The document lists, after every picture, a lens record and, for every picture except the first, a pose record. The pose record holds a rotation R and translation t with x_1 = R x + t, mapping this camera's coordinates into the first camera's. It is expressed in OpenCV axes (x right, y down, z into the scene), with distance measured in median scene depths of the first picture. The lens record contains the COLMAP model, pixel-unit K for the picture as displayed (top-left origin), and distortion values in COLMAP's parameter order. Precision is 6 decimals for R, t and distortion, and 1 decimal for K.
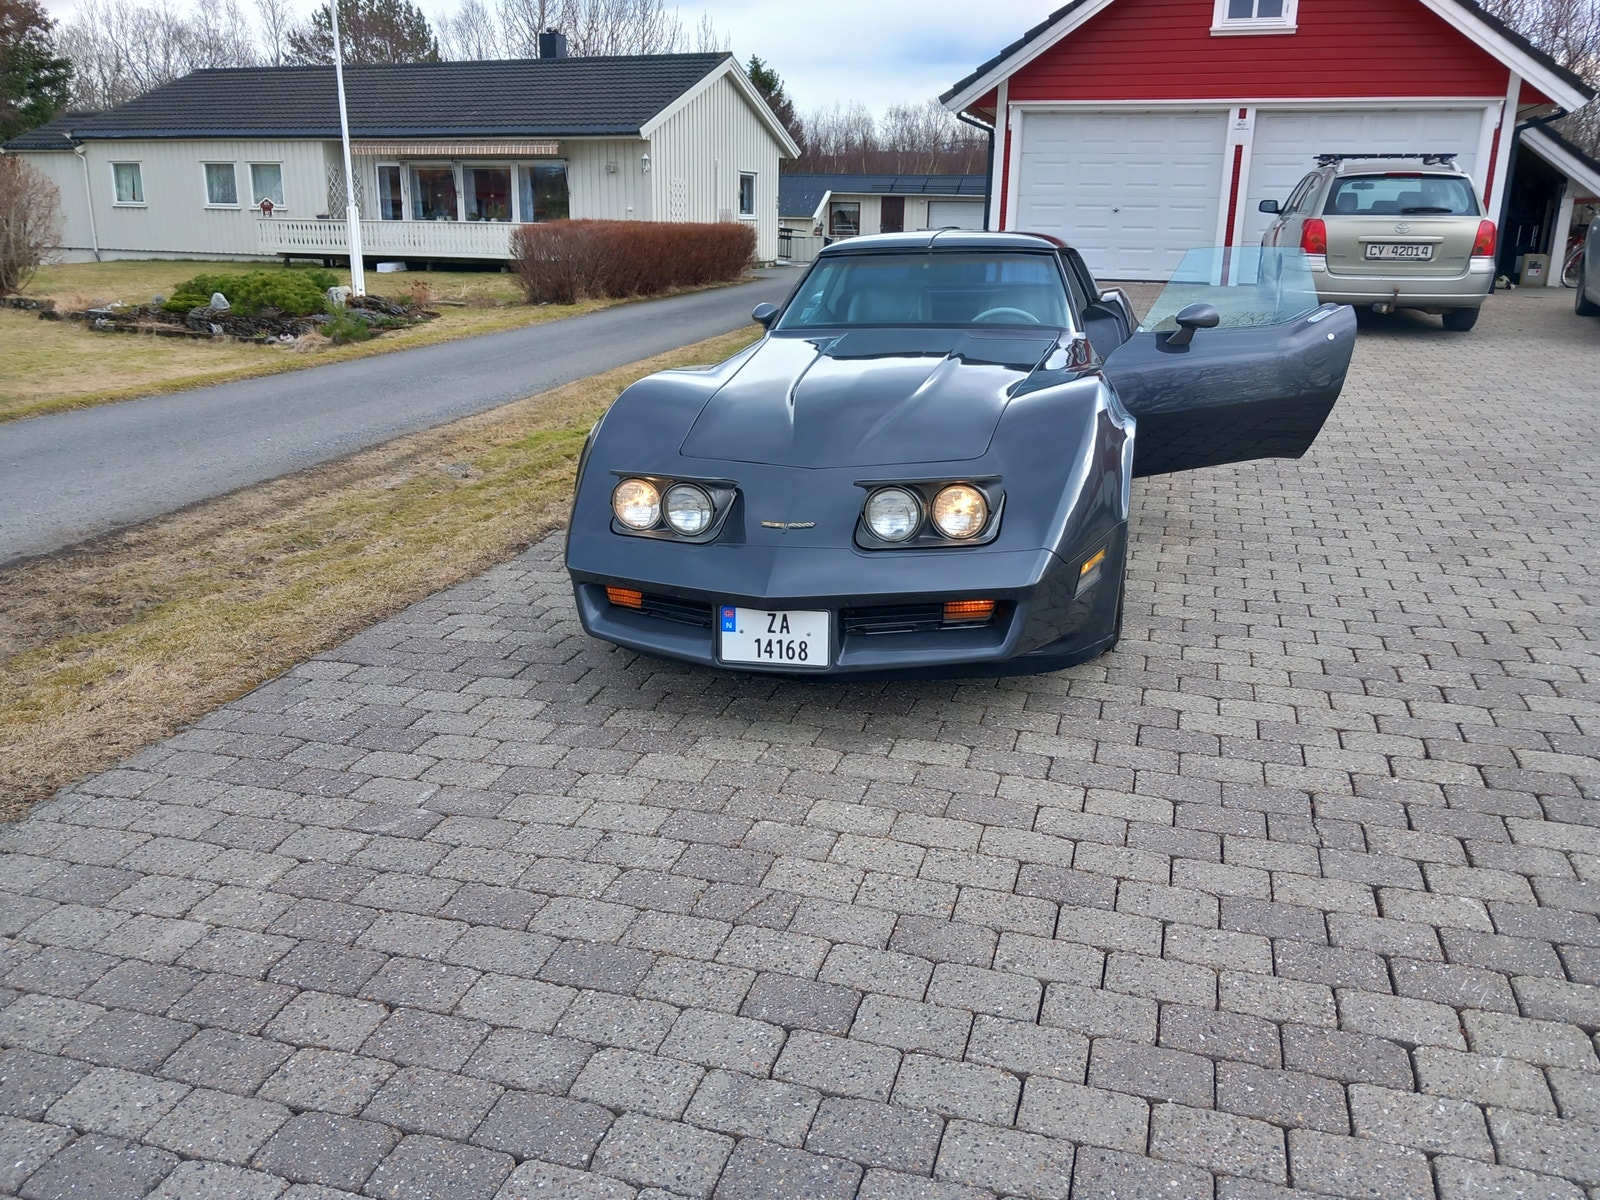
lens RADIAL K [[1267.2, 0, 808.5], [0, 1267.2, 595.0], [0, 0, 1]] dist [0.011765, -0.016430]
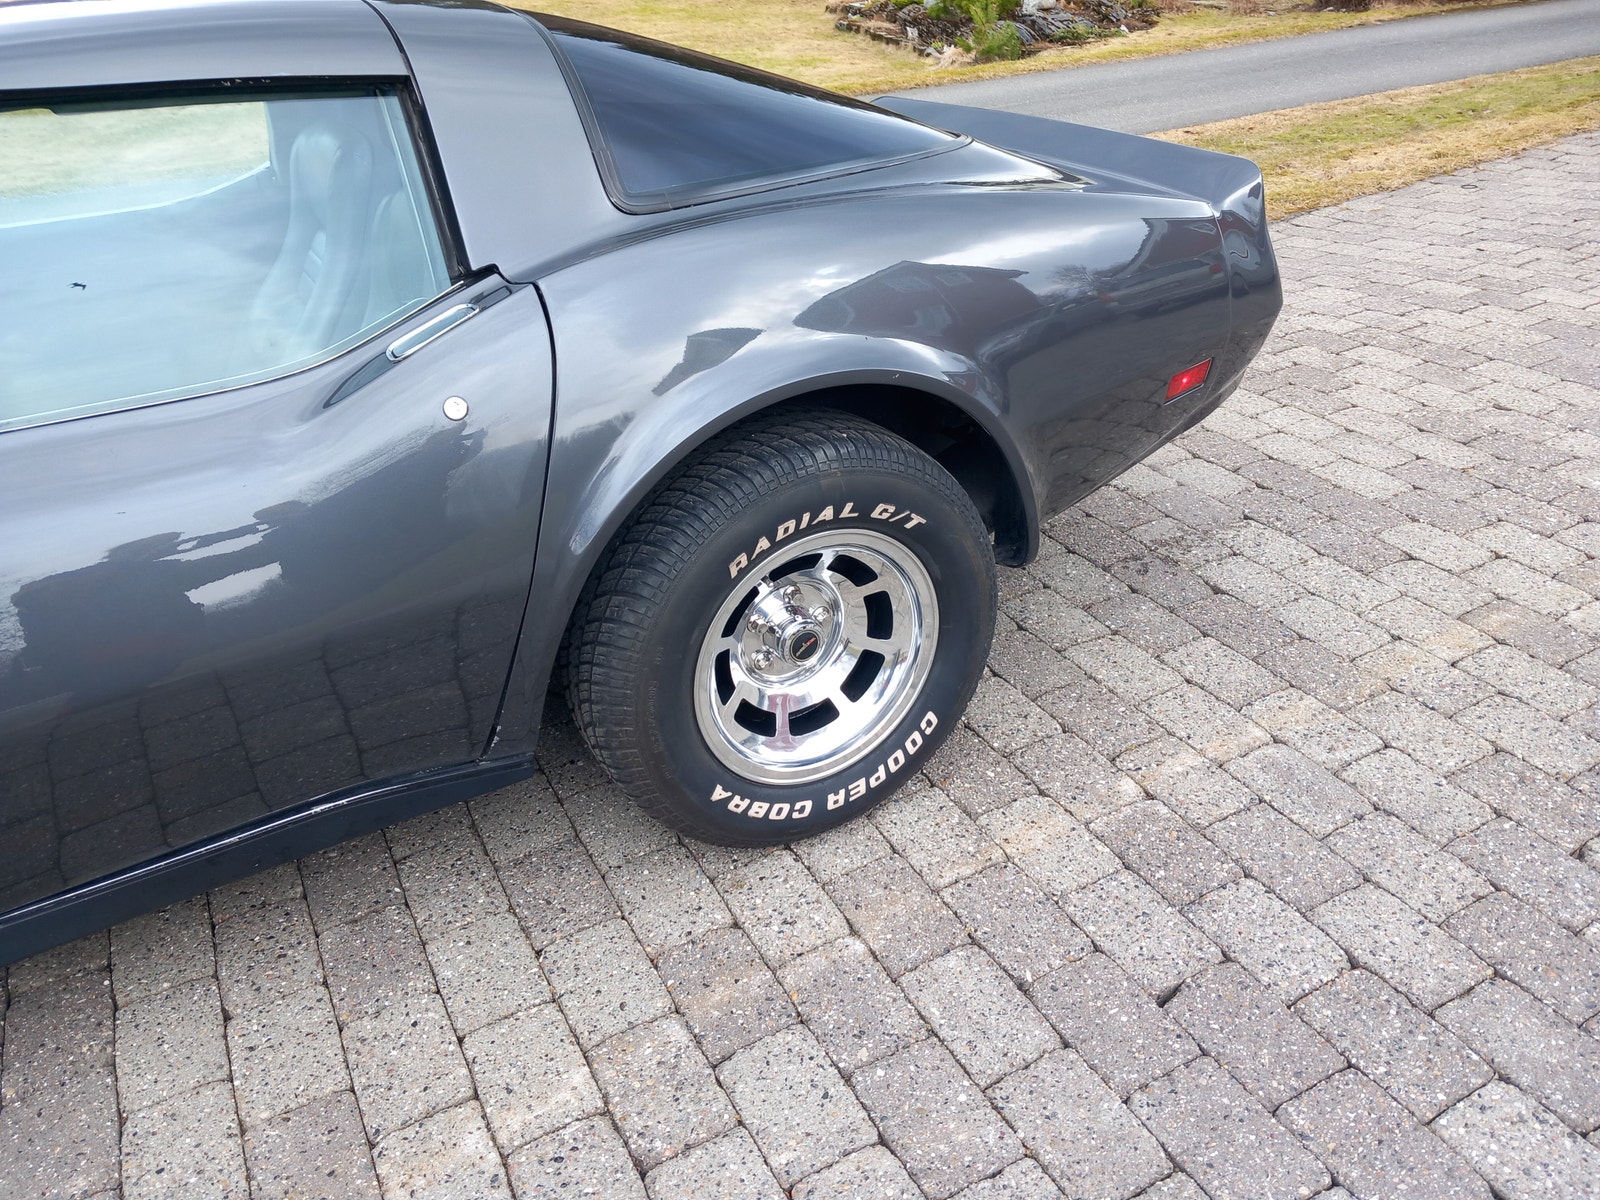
lens RADIAL K [[1267.2, 0, 800.0], [0, 1267.2, 600.5], [0, 0, 1]] dist [0.011765, -0.016430]
pose [[0.702672, 0.323254, -0.633844, 0.248793], [-0.167990, 0.941026, 0.293682, -0.137061], [0.691398, -0.099882, 0.715536, 0.452977]]
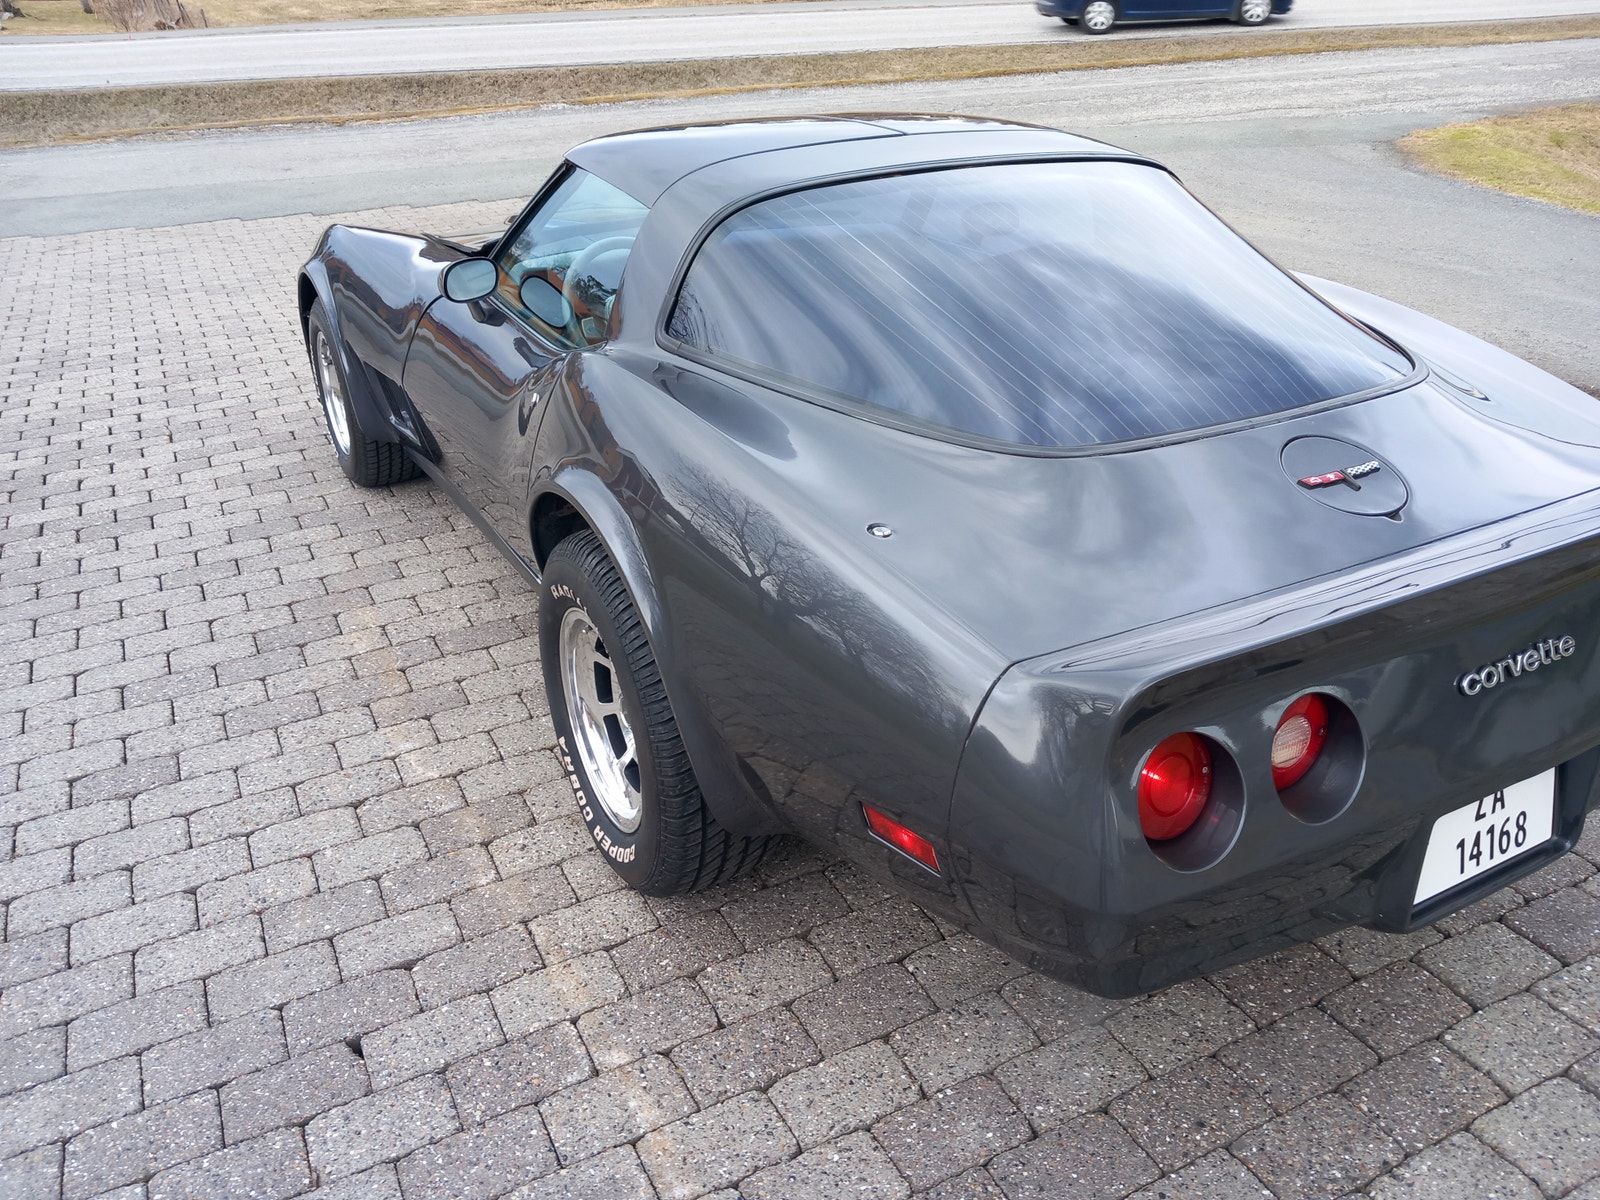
lens RADIAL K [[1267.2, 0, 806.5], [0, 1267.2, 598.8], [0, 0, 1]] dist [0.011765, -0.016430]
pose [[-0.720743, 0.328433, -0.610459, 0.241730], [-0.177459, 0.763873, 0.620489, -0.228625], [0.670102, 0.555545, -0.492273, 0.685483]]
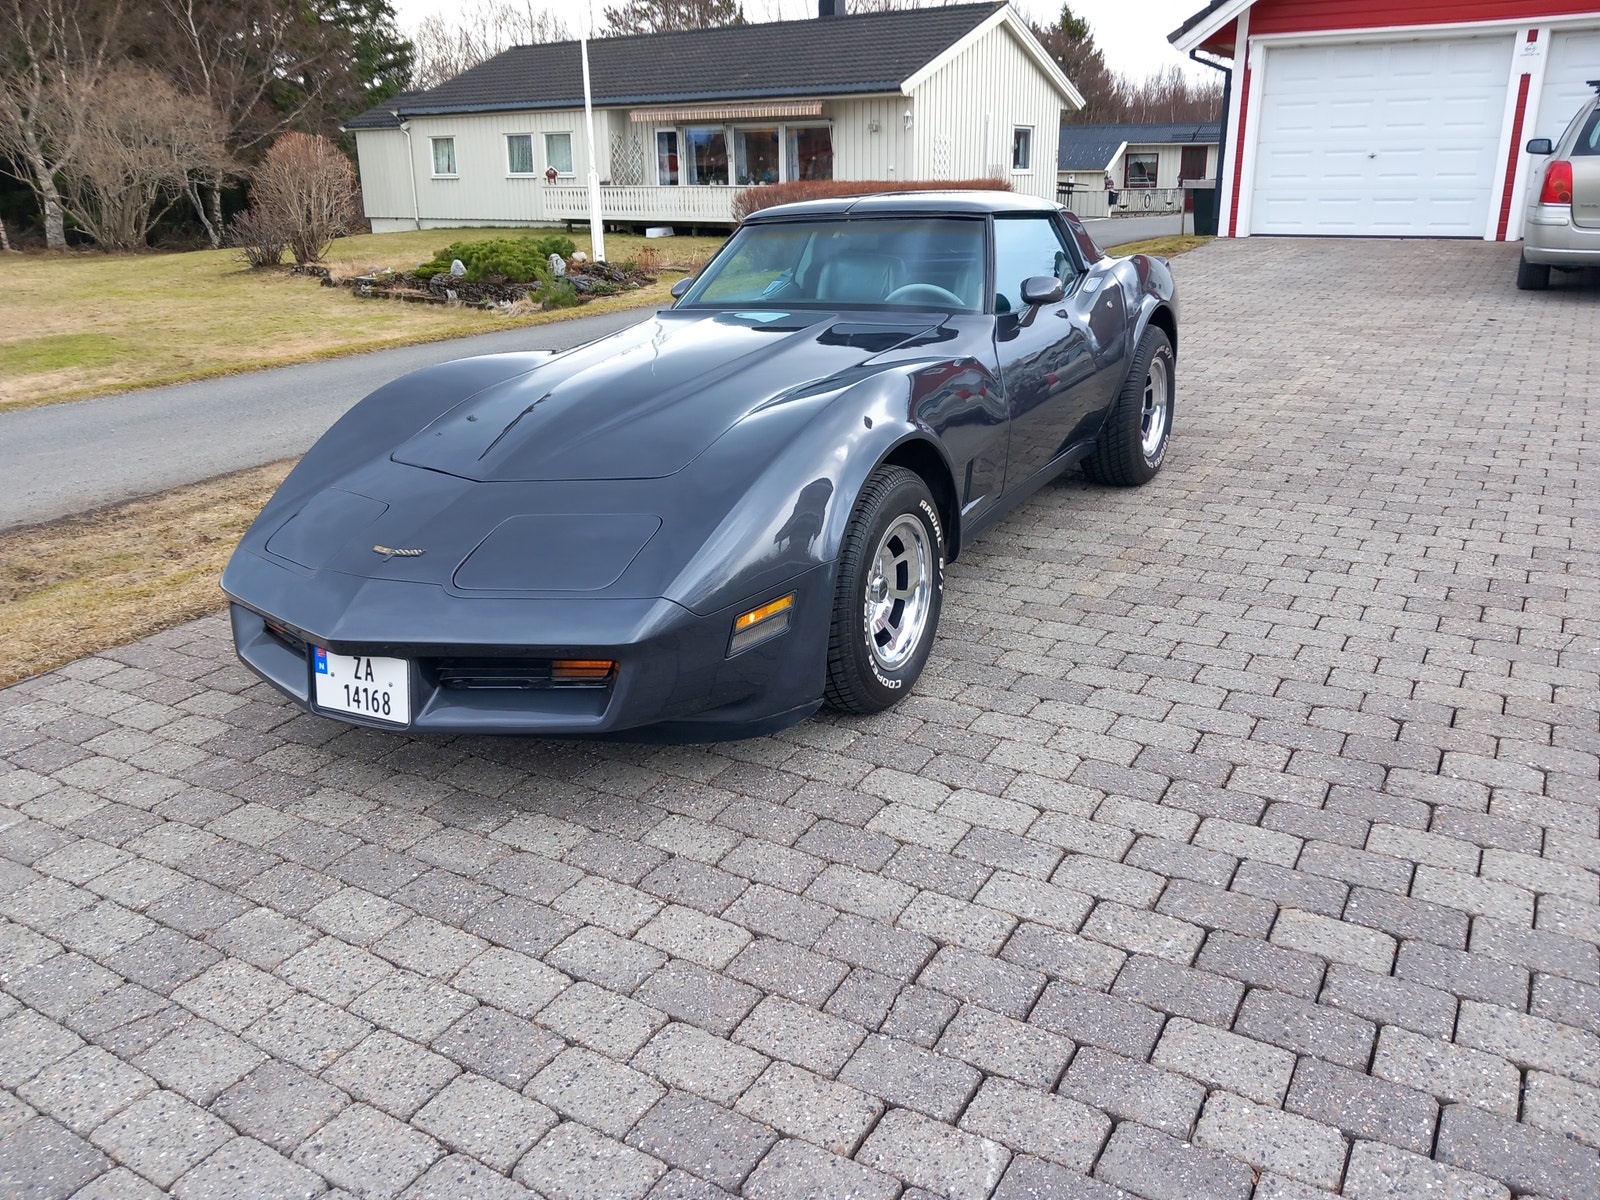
lens RADIAL K [[1267.2, 0, 806.9], [0, 1267.2, 586.5], [0, 0, 1]] dist [0.011765, -0.016430]
pose [[0.968477, 0.052633, -0.243479, 0.141283], [-0.046475, 0.998439, 0.030969, -0.021963], [0.244729, -0.018677, 0.969412, 0.072394]]
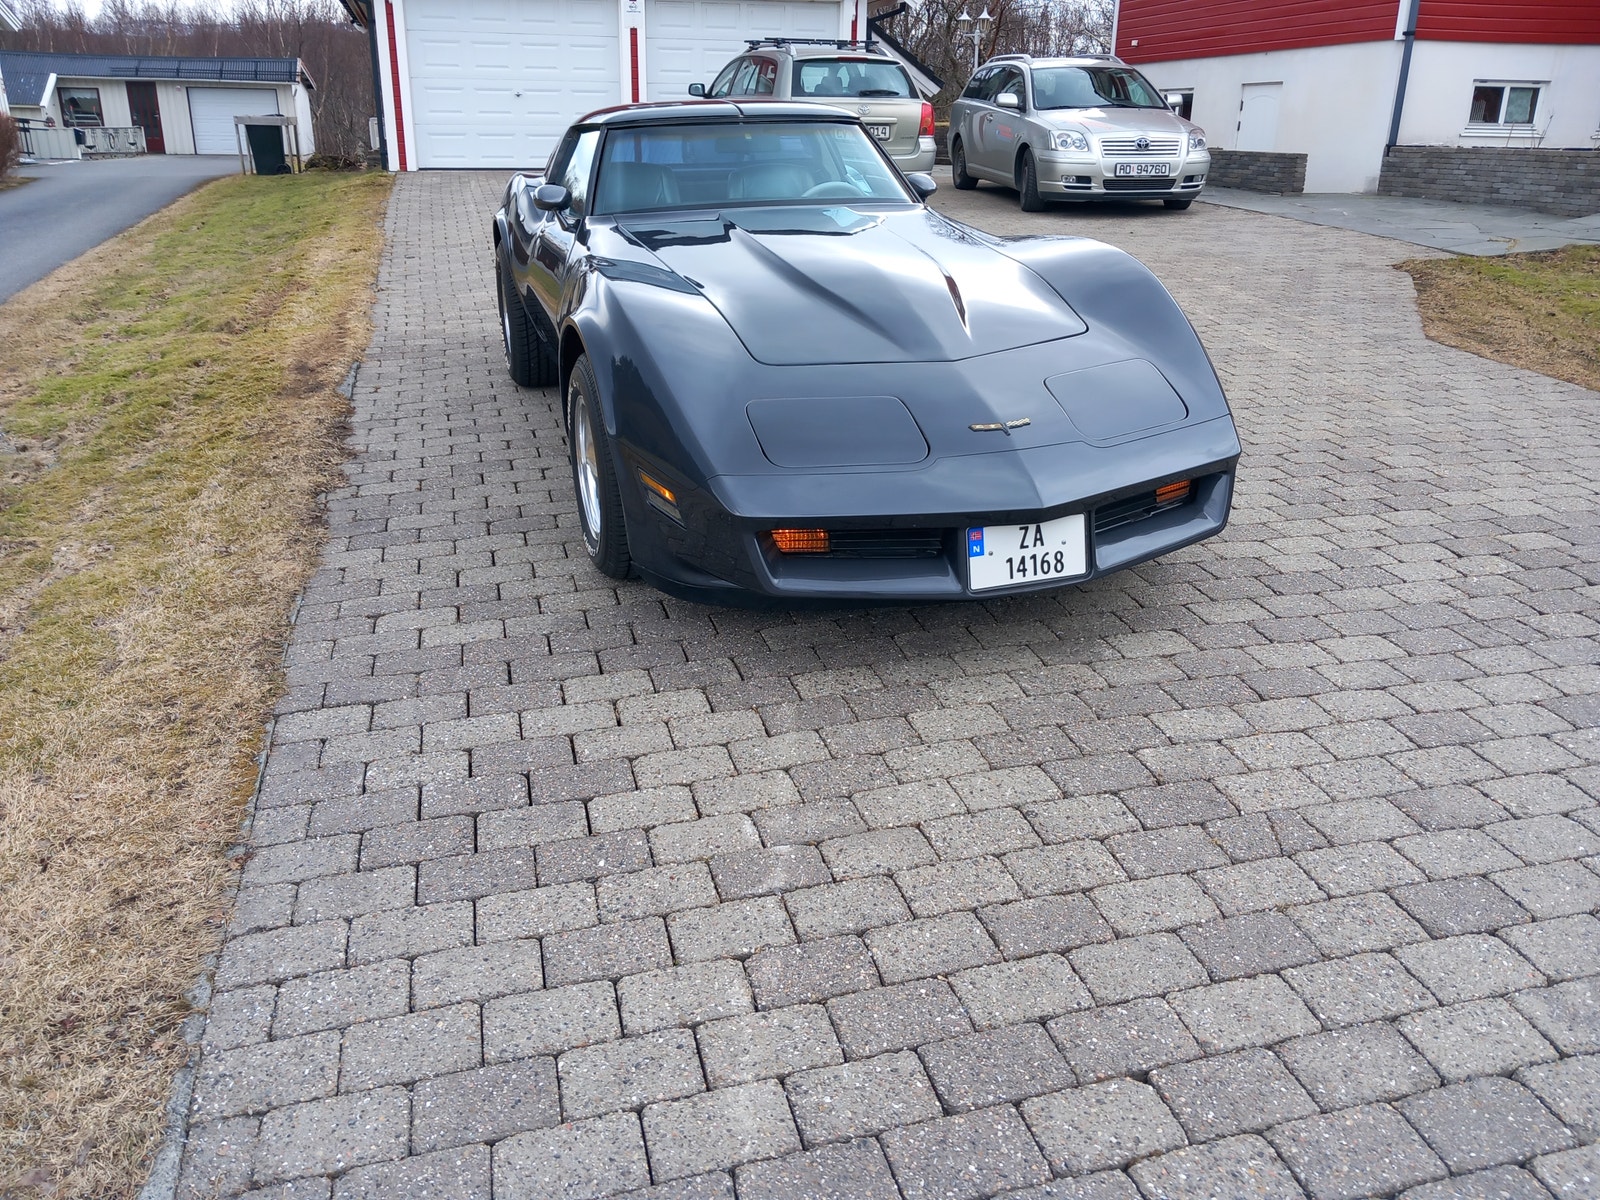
lens RADIAL K [[1267.2, 0, 808.7], [0, 1267.2, 577.3], [0, 0, 1]] dist [0.011765, -0.016430]
pose [[0.845178, -0.184663, 0.501570, -0.181594], [0.152143, 0.982719, 0.105436, -0.019943], [-0.512373, -0.012802, 0.858668, 0.094206]]
